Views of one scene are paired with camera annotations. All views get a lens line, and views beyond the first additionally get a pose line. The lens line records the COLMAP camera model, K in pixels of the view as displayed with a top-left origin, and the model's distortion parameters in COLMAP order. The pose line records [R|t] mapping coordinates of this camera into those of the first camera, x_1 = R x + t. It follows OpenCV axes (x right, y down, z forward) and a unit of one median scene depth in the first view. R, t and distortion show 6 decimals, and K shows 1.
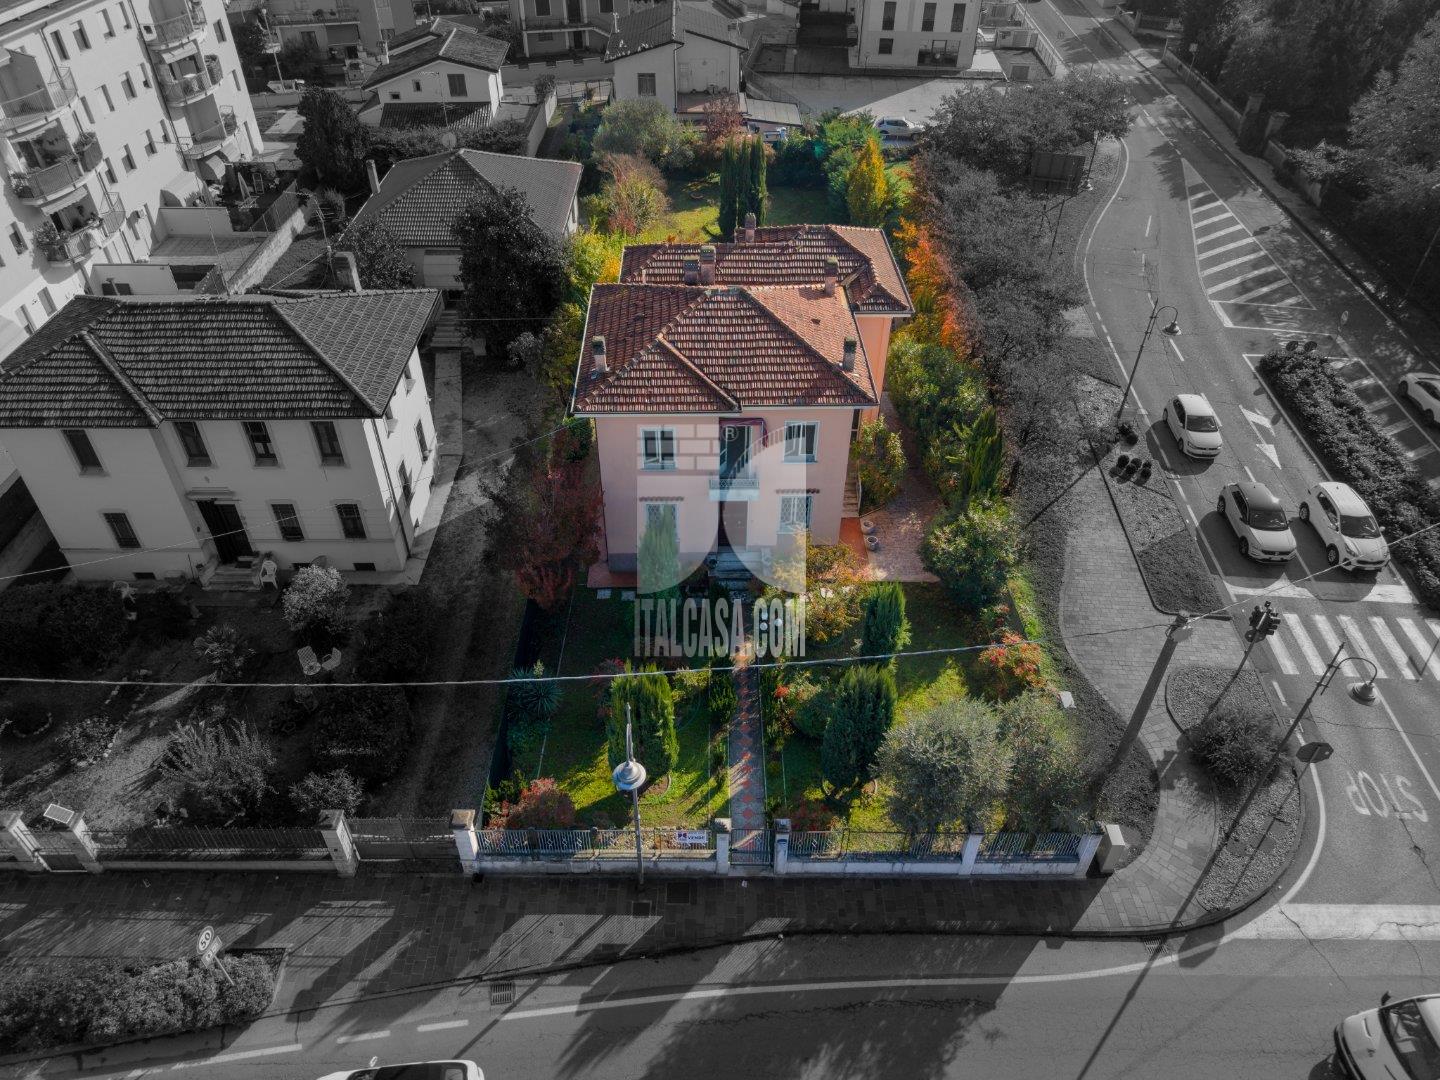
lens RADIAL K [[964.5, 0, 712.7], [0, 964.5, 534.3], [0, 0, 1]] dist [0.002196, 0.003035]
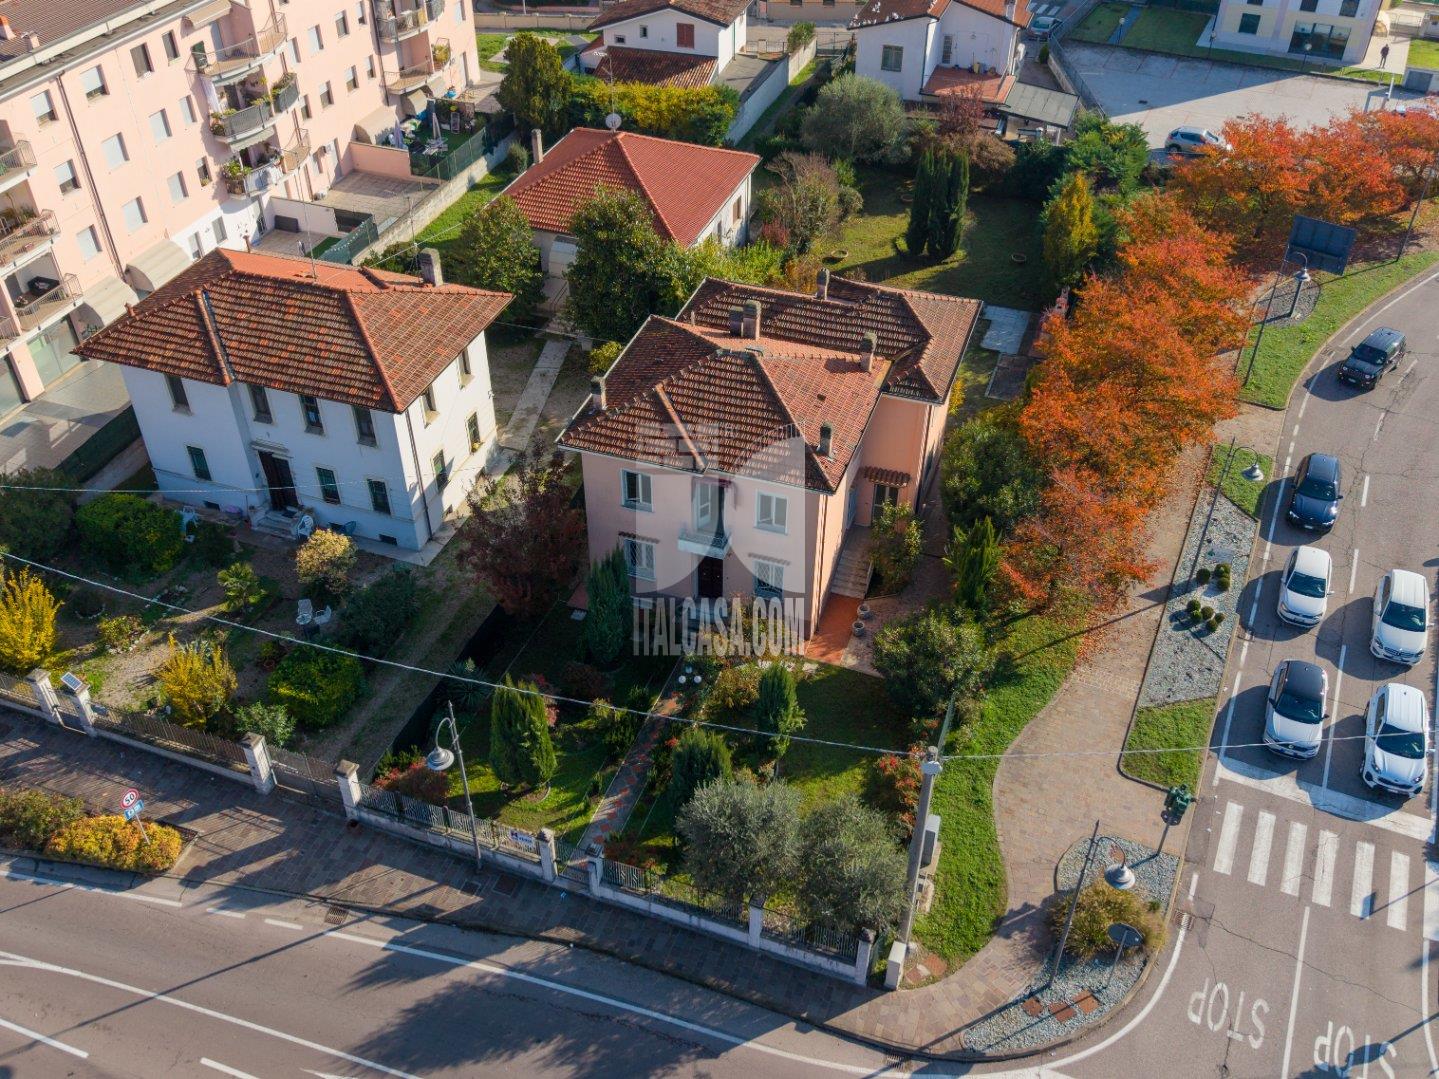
lens RADIAL K [[1298.0, 0, 713.7], [0, 1298.0, 547.5], [0, 0, 1]] dist [0.014059, -0.016443]
pose [[0.938969, 0.216599, -0.267249, 0.379217], [-0.216148, 0.975853, 0.031478, -0.084227], [0.267614, 0.028208, 0.963113, -0.302673]]
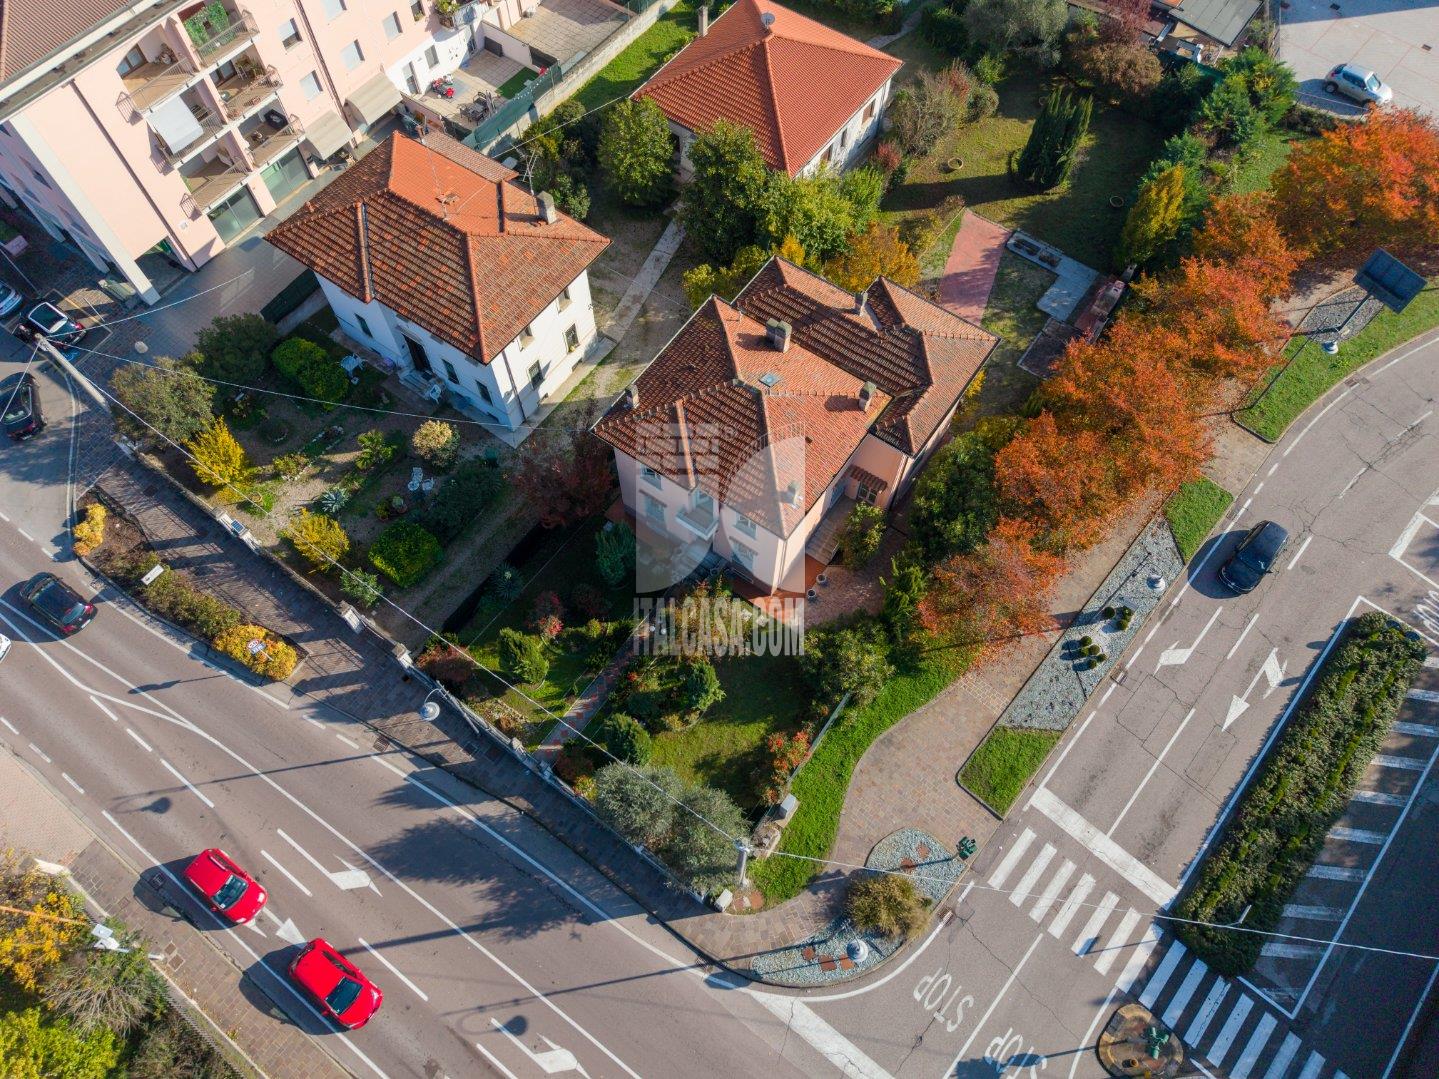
lens RADIAL K [[976.8, 0, 713.3], [0, 976.8, 532.4], [0, 0, 1]] dist [0.003502, -0.000616]
pose [[0.805058, 0.522616, -0.280633, 0.394399], [-0.372257, 0.813433, 0.446935, -0.599170], [0.461852, -0.255341, 0.849408, -0.101695]]
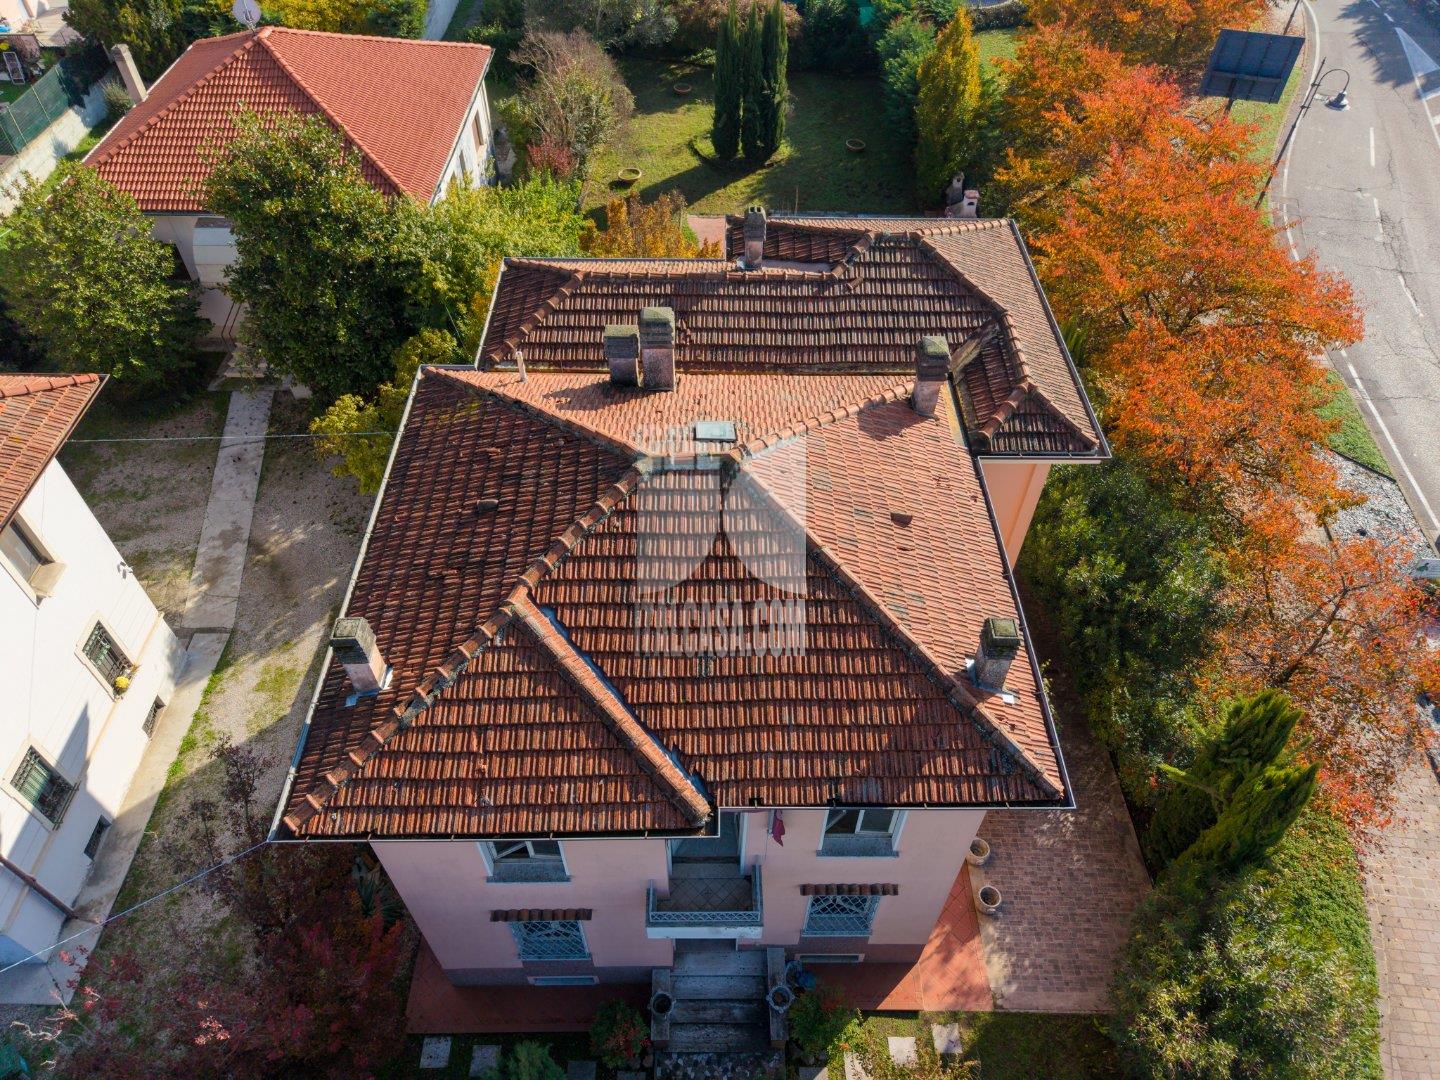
lens RADIAL K [[964.5, 0, 712.7], [0, 964.5, 534.3], [0, 0, 1]] dist [0.002196, 0.003035]
pose [[0.999899, 0.011589, -0.008184, 0.026388], [-0.010336, 0.990183, 0.139396, -0.262585], [0.009719, -0.139298, 0.990203, 0.558802]]
